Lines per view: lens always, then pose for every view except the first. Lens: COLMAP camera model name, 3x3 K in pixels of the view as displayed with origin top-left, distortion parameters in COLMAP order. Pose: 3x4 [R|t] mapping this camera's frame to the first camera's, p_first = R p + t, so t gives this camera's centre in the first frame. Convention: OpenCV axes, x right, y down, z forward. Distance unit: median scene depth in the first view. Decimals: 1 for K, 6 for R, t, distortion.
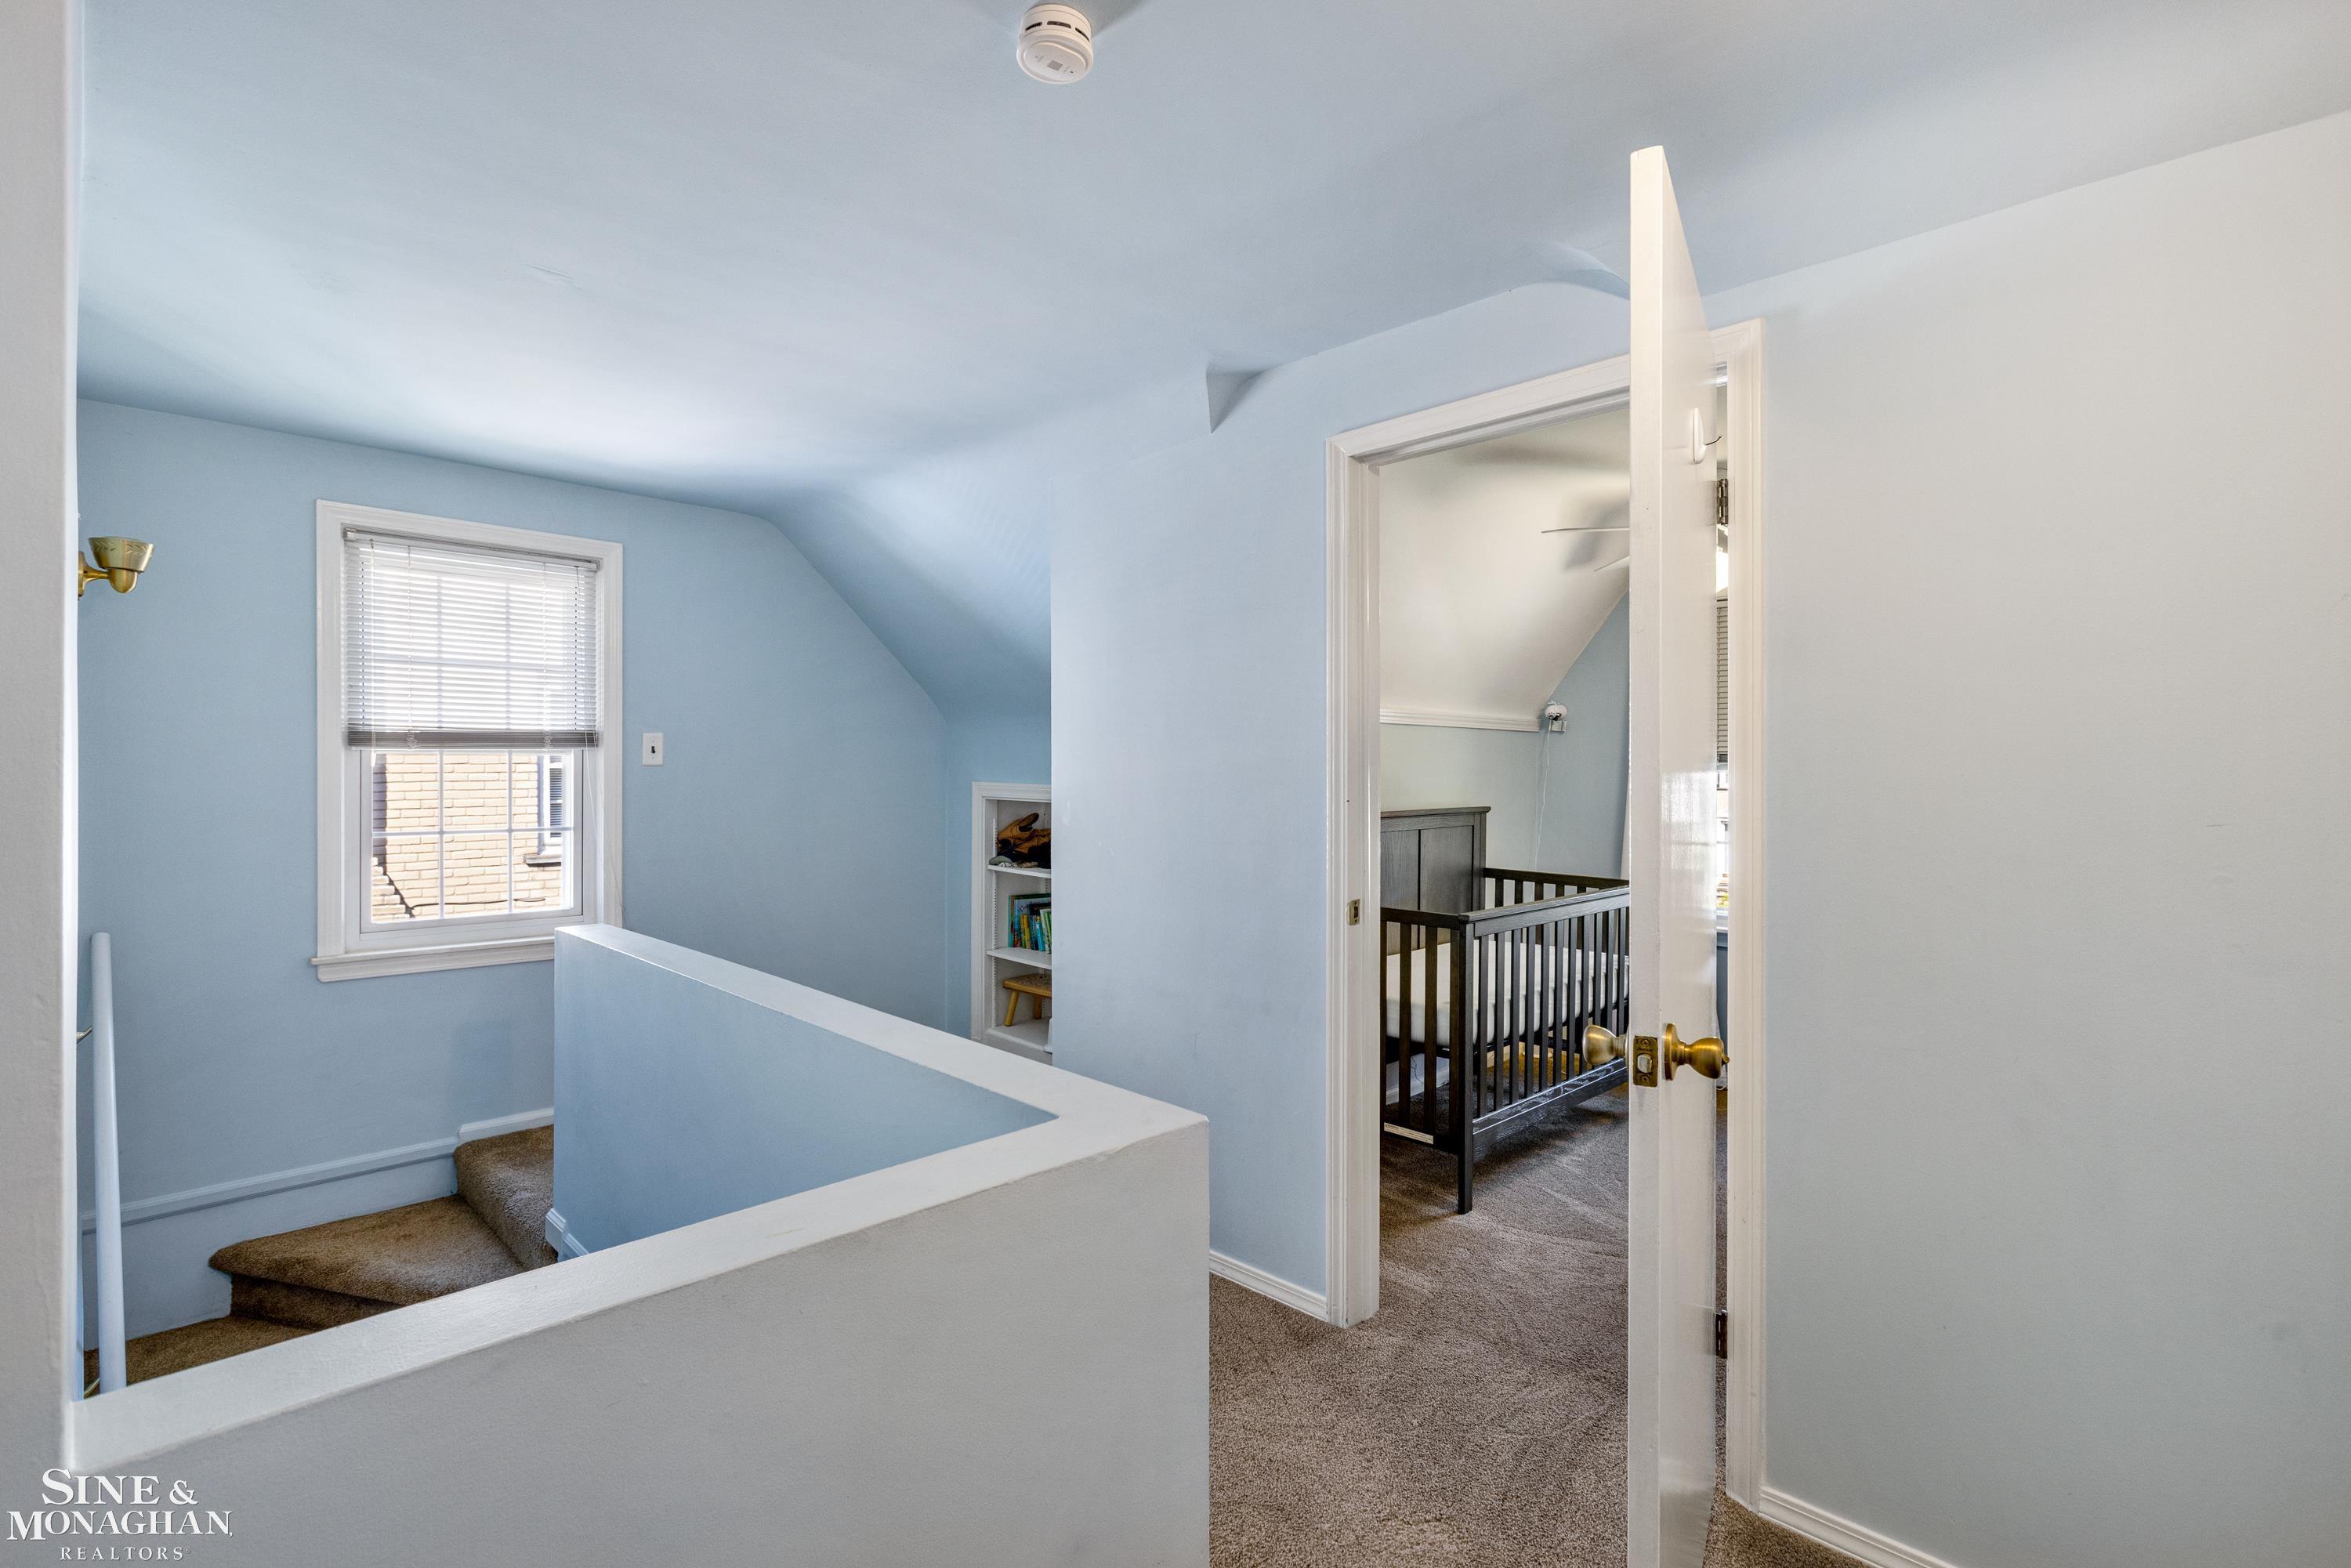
lens RADIAL K [[1107.4, 0, 1172.5], [0, 1107.4, 781.5], [0, 0, 1]] dist [0.000403, 0.000008]
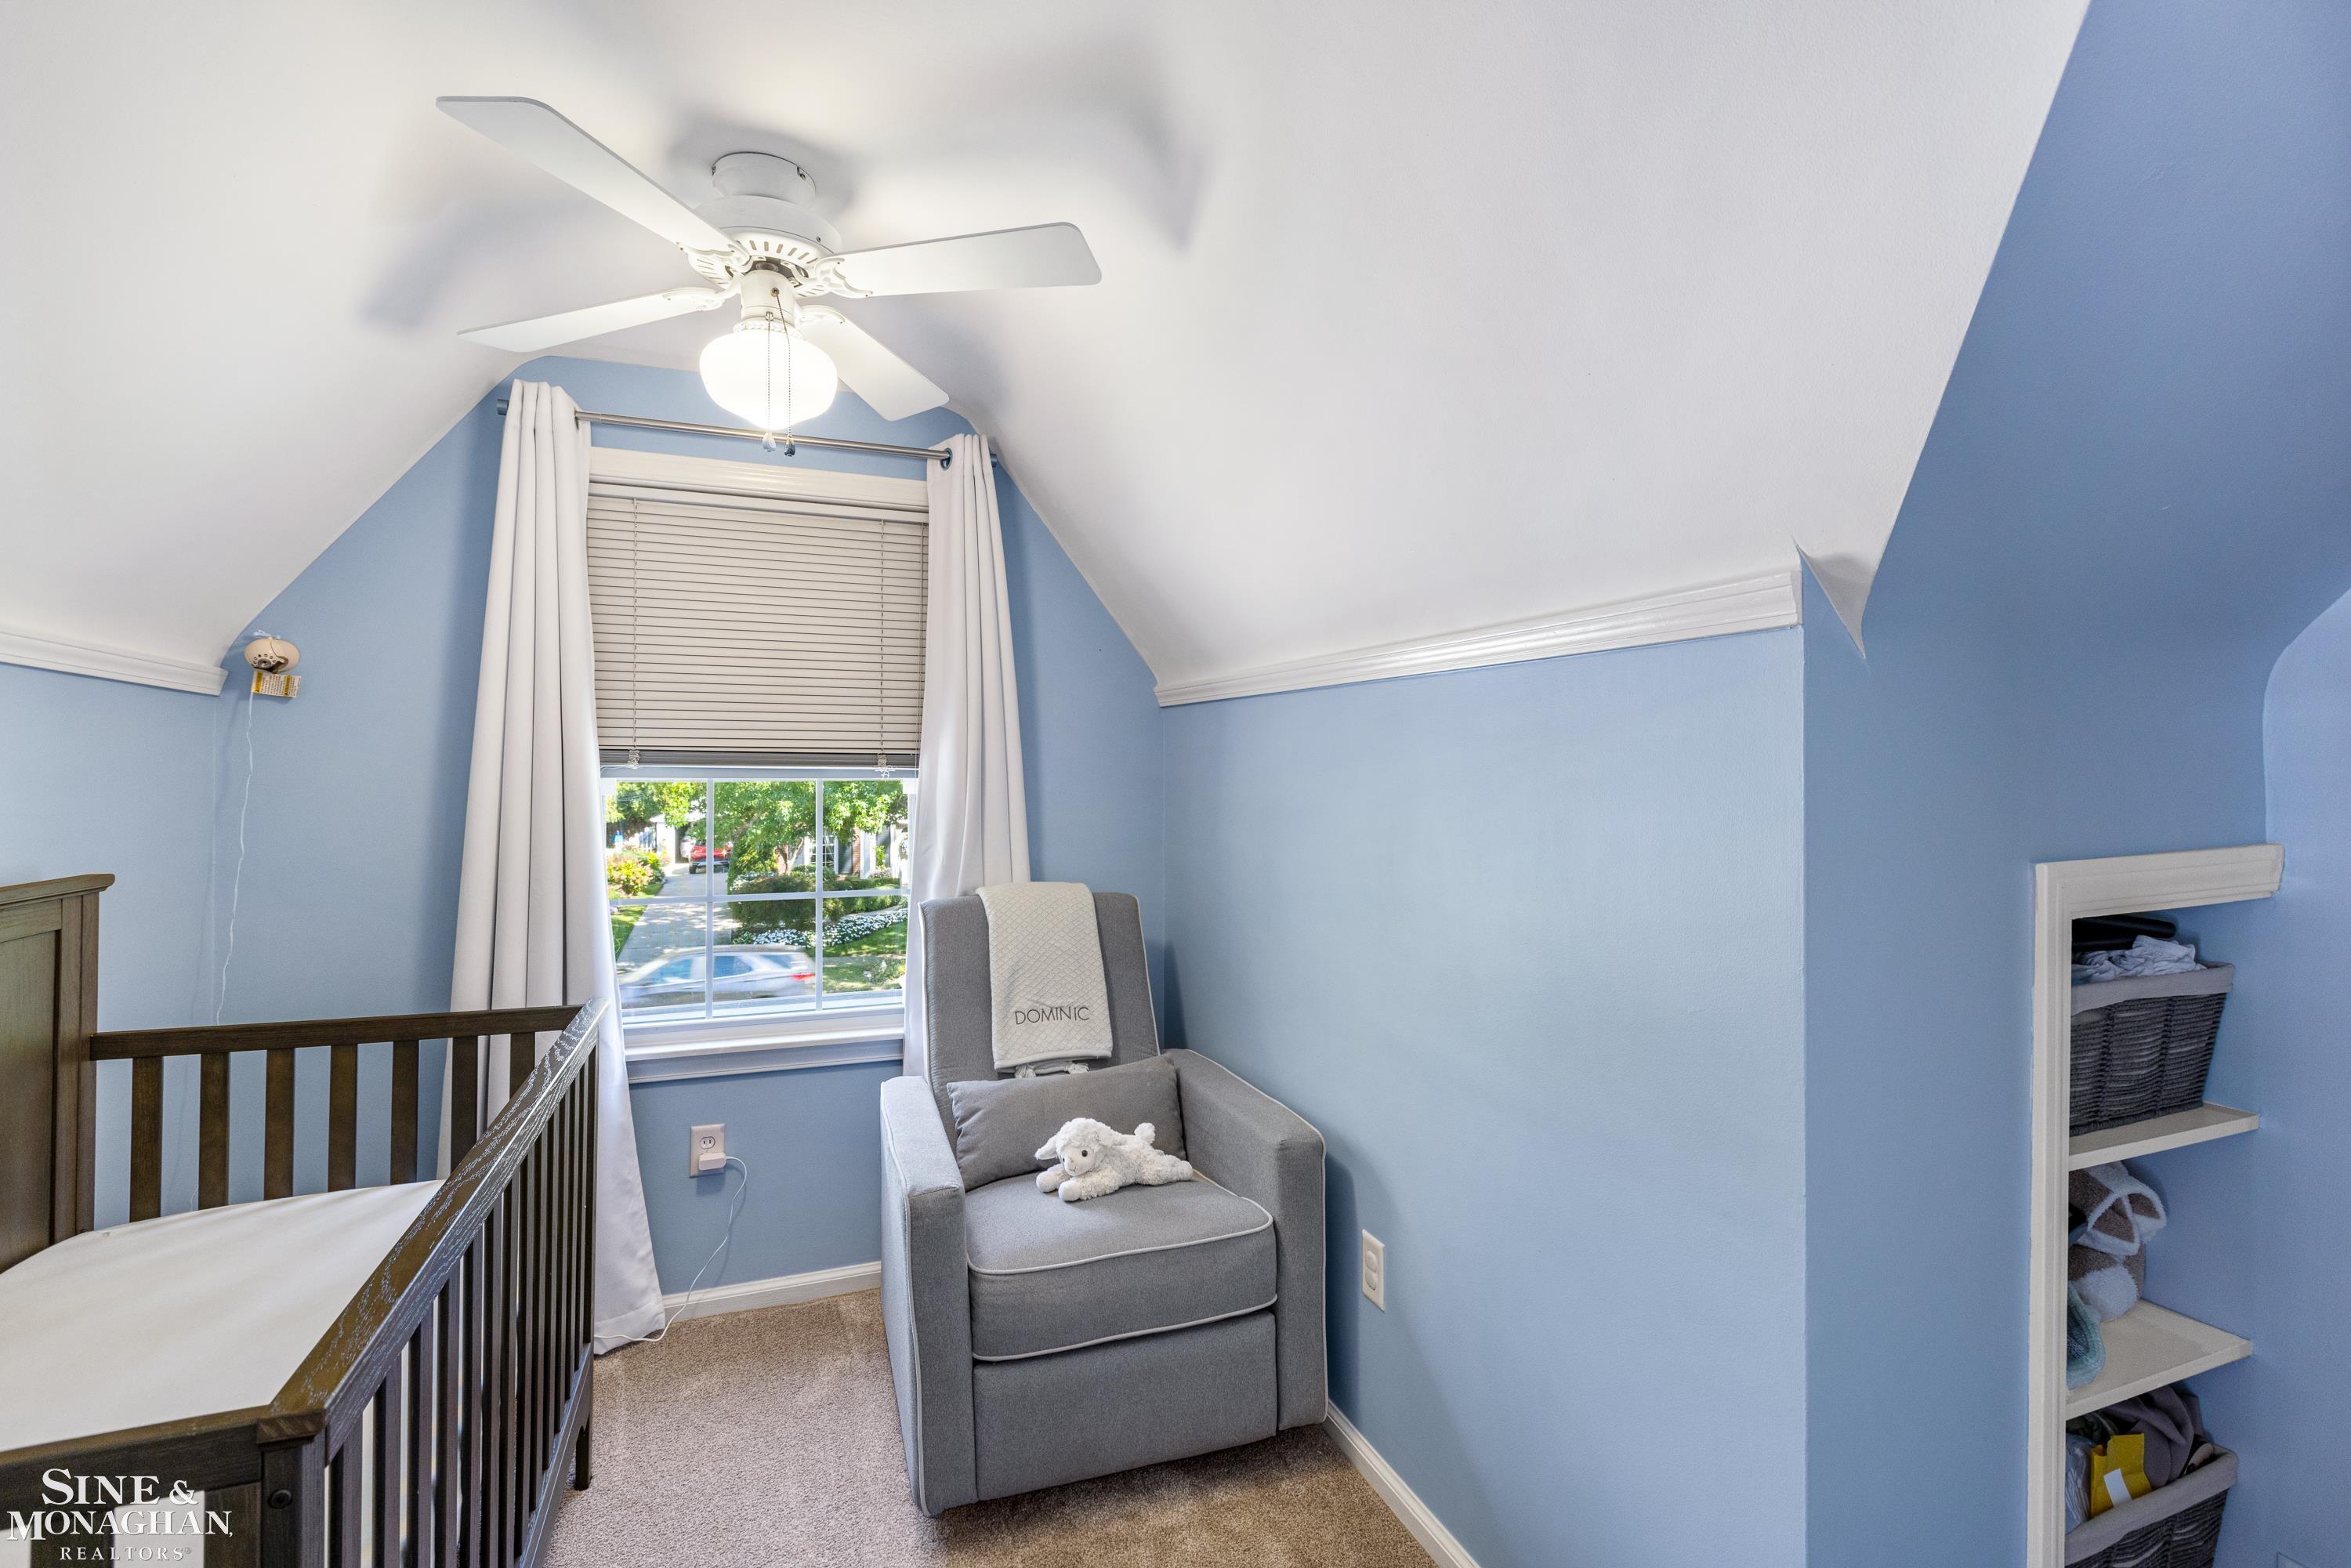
lens RADIAL K [[1077.4, 0, 1175.0], [0, 1077.4, 779.3], [0, 0, 1]] dist [0.002879, -0.000441]
pose [[0.394038, 0.001204, 0.919093, 0.085826], [0.006201, 0.999973, -0.003969, -0.006762], [-0.919073, 0.007263, 0.394020, 0.508998]]
